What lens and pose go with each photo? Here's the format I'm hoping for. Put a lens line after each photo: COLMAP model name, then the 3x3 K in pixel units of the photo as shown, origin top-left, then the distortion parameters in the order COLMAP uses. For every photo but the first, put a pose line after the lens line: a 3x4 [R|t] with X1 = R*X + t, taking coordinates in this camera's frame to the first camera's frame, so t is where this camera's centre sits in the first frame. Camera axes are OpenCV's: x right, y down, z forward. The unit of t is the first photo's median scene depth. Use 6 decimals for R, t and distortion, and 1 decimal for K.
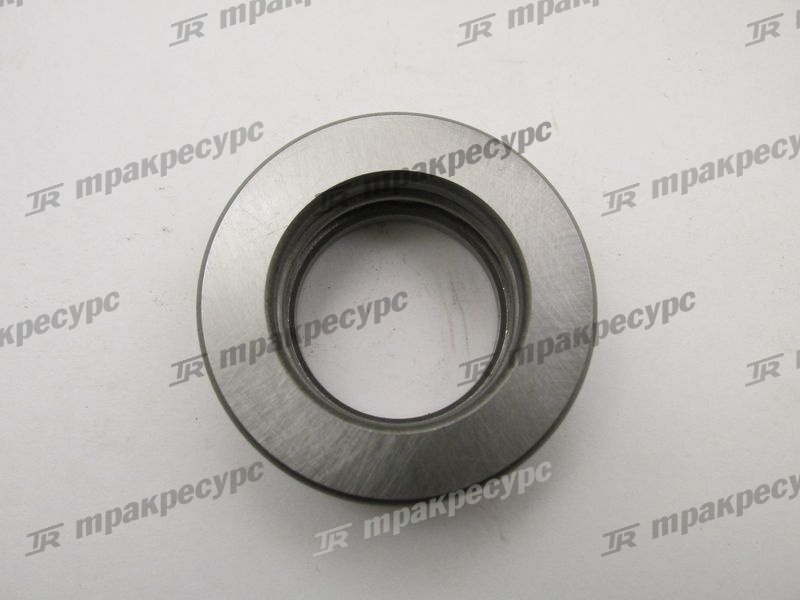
lens RADIAL K [[665.4, 0, 400.0], [0, 665.4, 300.0], [0, 0, 1]] dist [-0.003673, 0.007270]
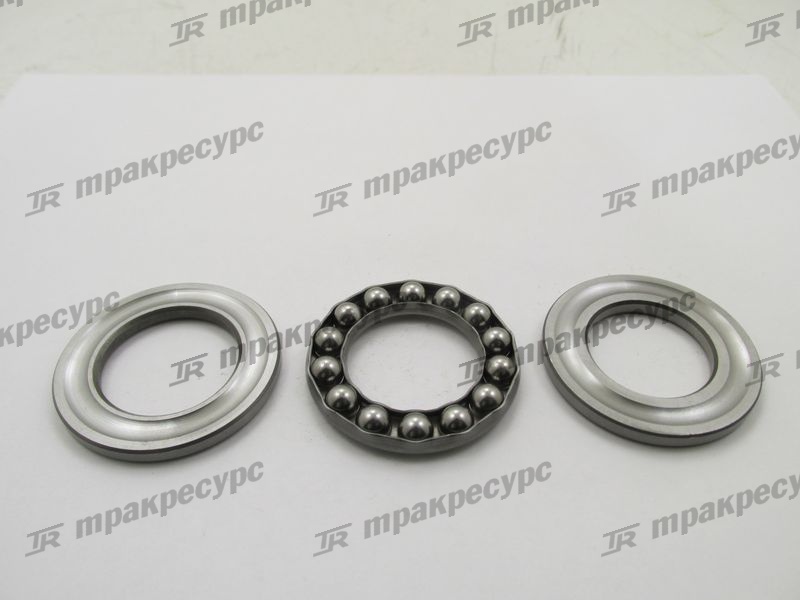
lens RADIAL K [[665.4, 0, 400.0], [0, 665.4, 300.0], [0, 0, 1]] dist [-0.003673, 0.007270]
pose [[1.000000, 0.000043, 0.000081, 0.433384], [-0.000043, 1.000000, 0.000030, -0.000033], [-0.000081, -0.000030, 1.000000, -0.000051]]
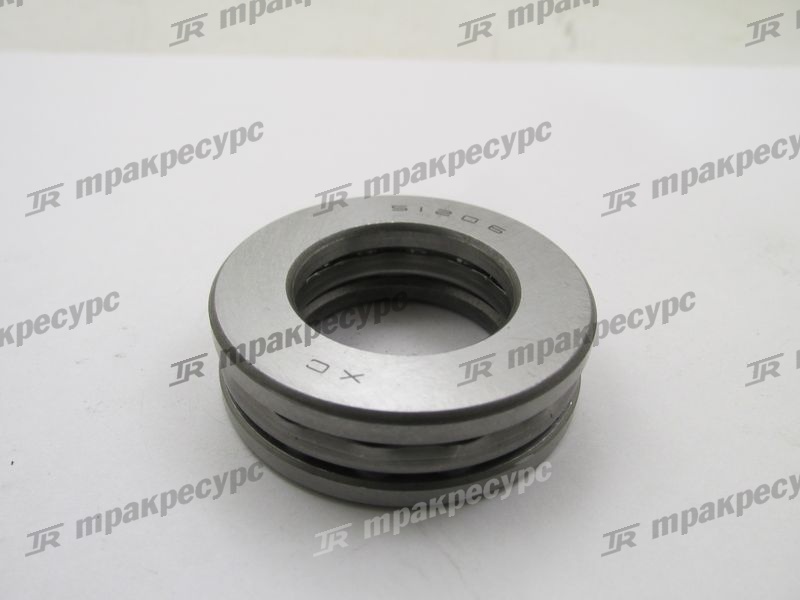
lens RADIAL K [[665.4, 0, 400.0], [0, 665.4, 300.0], [0, 0, 1]] dist [-0.003673, 0.007270]
pose [[1.000000, 0.000030, -0.000091, -0.433221], [-0.000030, 1.000000, 0.000029, 0.000004], [0.000091, -0.000029, 1.000000, -0.000105]]
